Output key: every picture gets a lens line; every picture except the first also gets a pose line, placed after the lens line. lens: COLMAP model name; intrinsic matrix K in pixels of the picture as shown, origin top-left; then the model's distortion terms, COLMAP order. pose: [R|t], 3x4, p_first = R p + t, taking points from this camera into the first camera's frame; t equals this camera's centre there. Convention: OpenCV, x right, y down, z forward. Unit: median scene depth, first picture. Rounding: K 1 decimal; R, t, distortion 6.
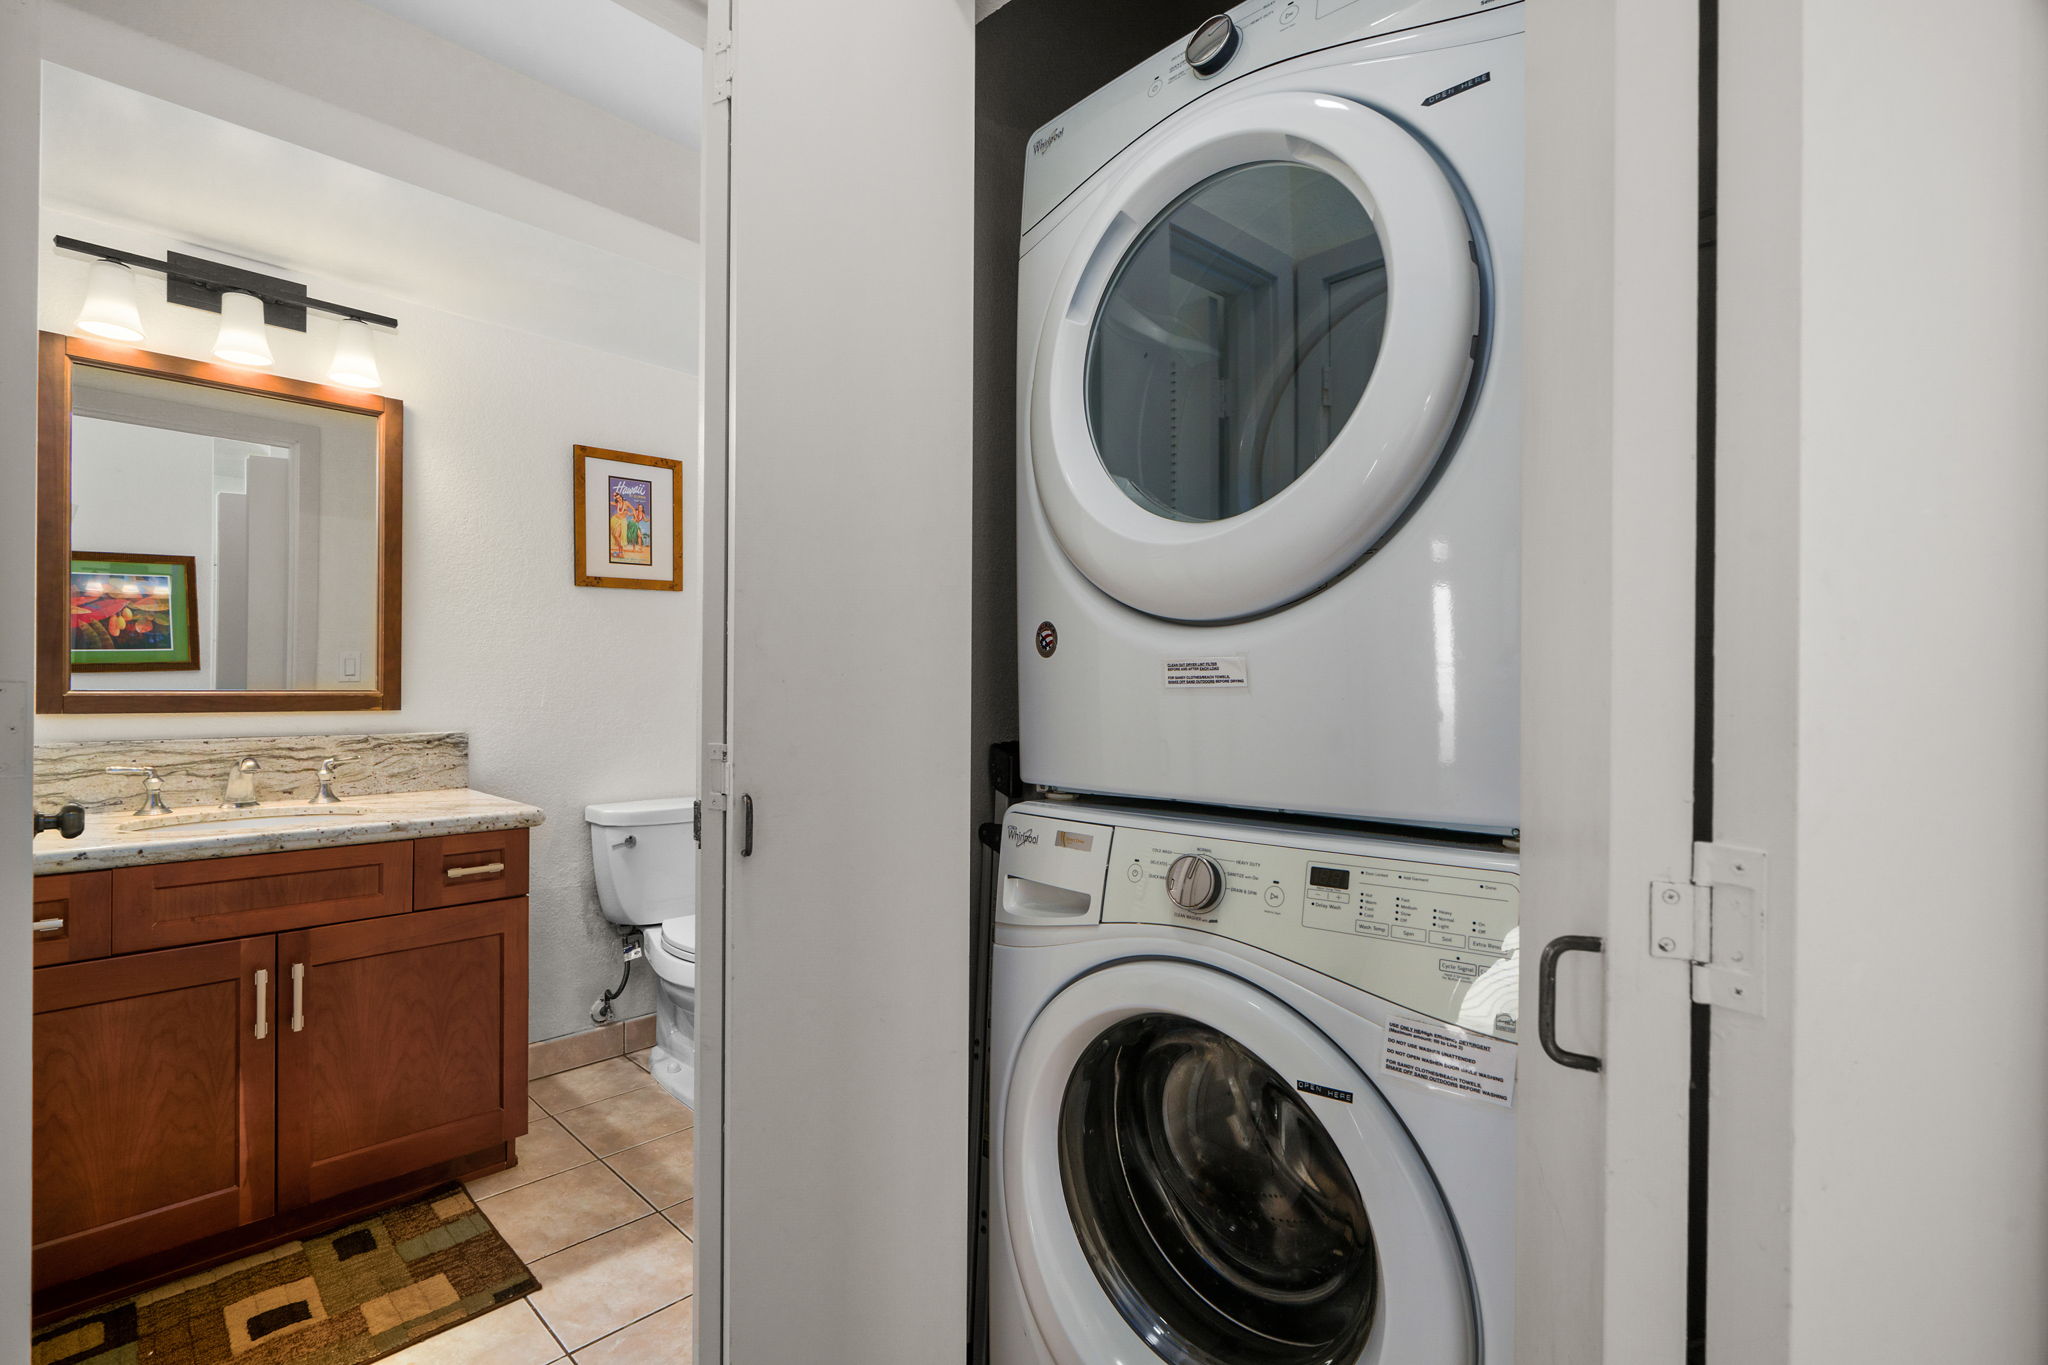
lens RADIAL K [[943.3, 0, 996.6], [0, 943.3, 686.1], [0, 0, 1]] dist [-0.000398, 0.000050]
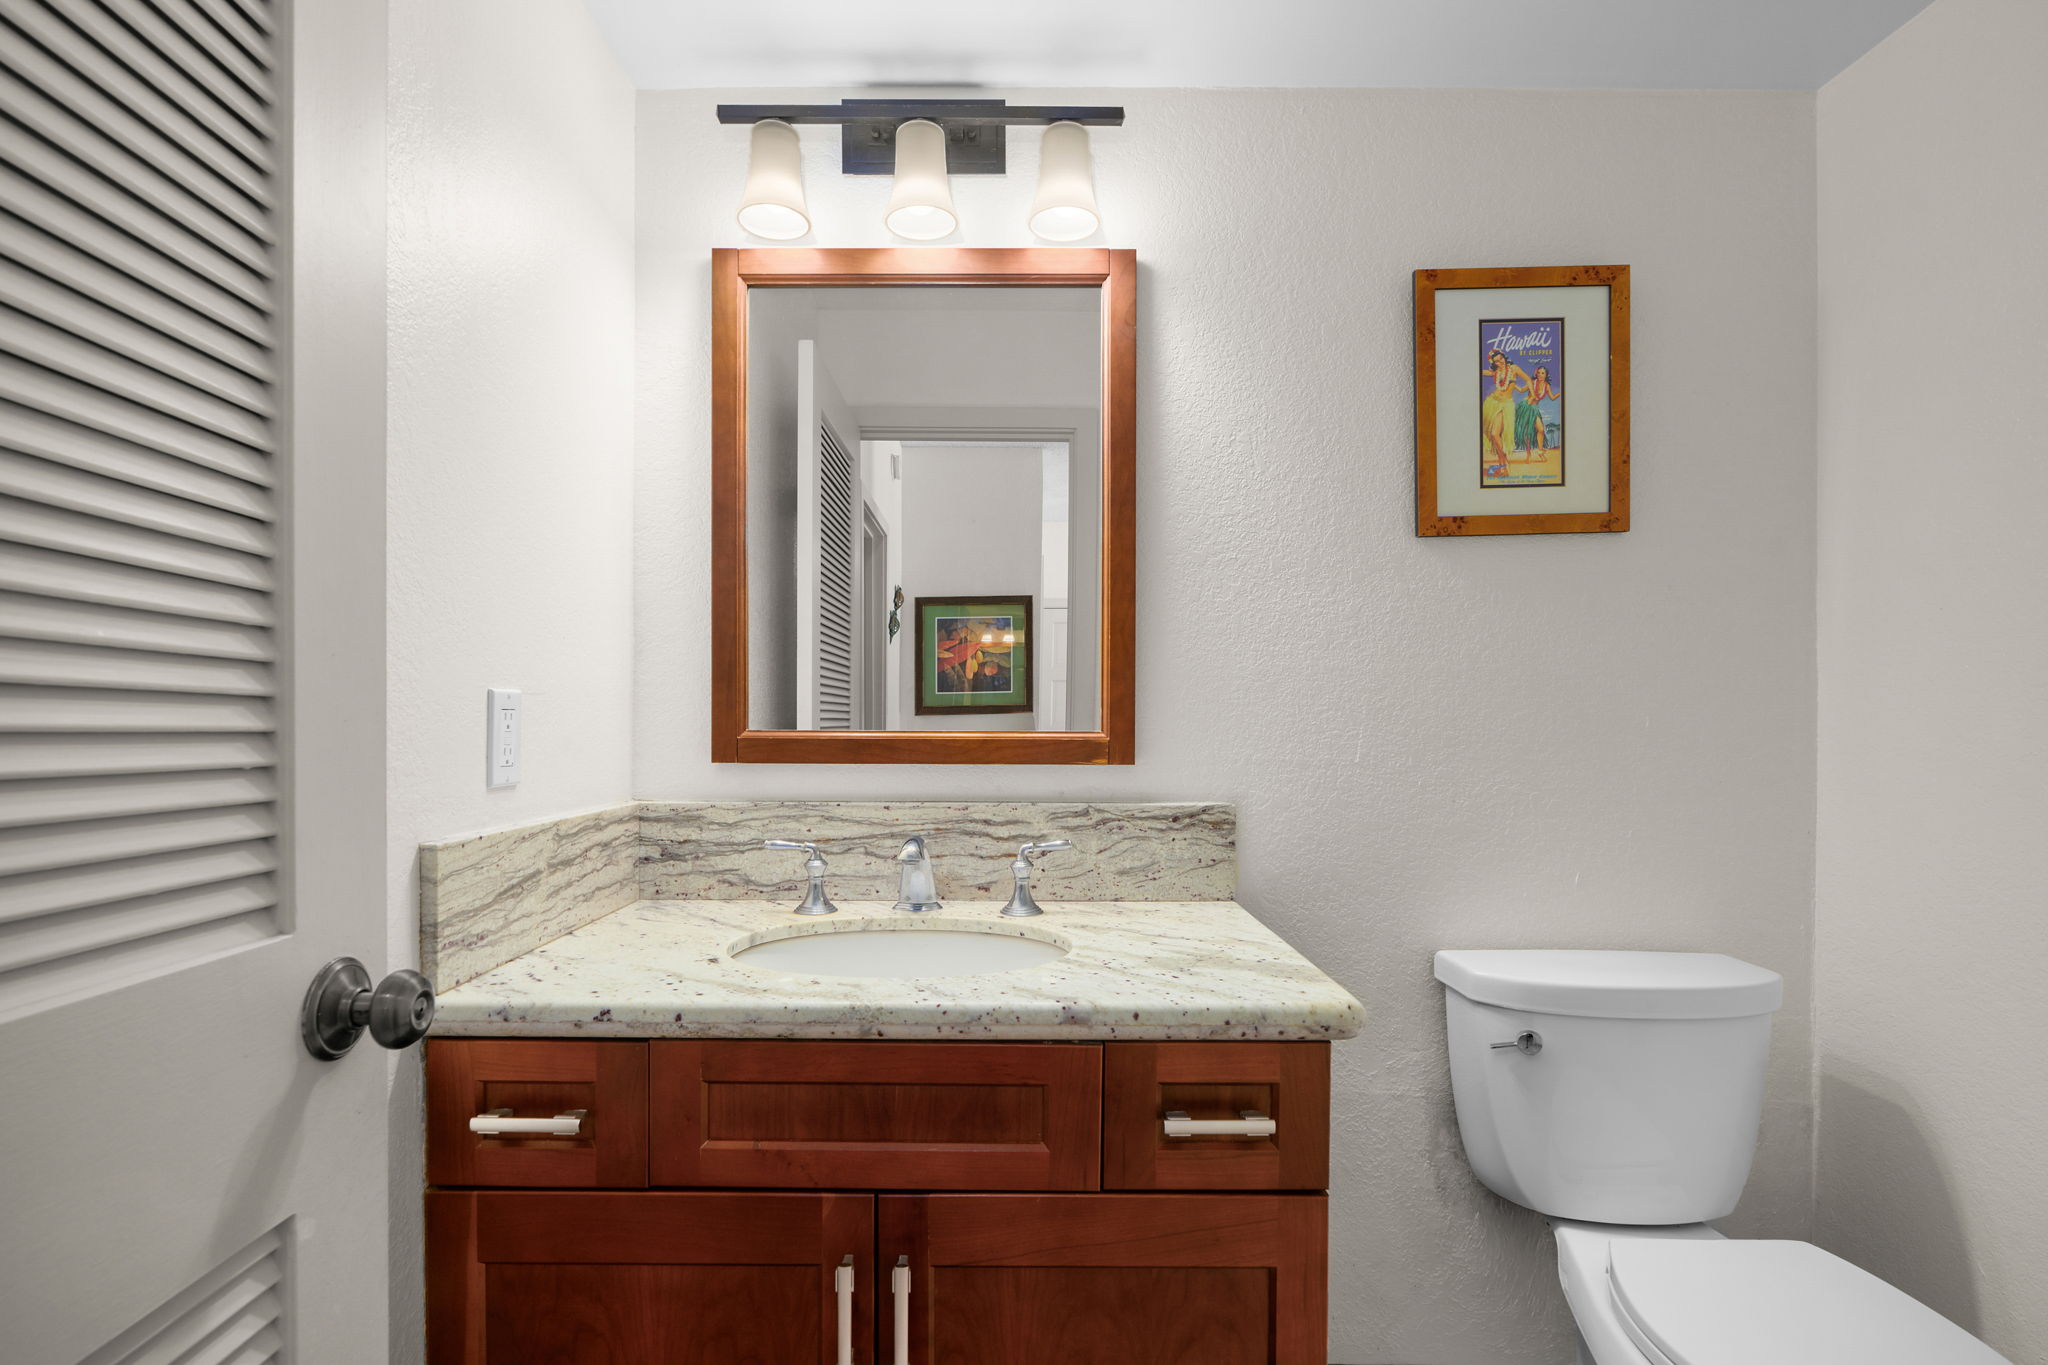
lens RADIAL K [[952.5, 0, 1019.7], [0, 952.5, 732.5], [0, 0, 1]] dist [-0.015750, 0.000011]
pose [[0.704283, 0.003875, -0.709909, -0.265103], [0.000600, 0.999981, 0.006054, 0.001336], [0.709919, -0.004689, 0.704268, 0.547943]]
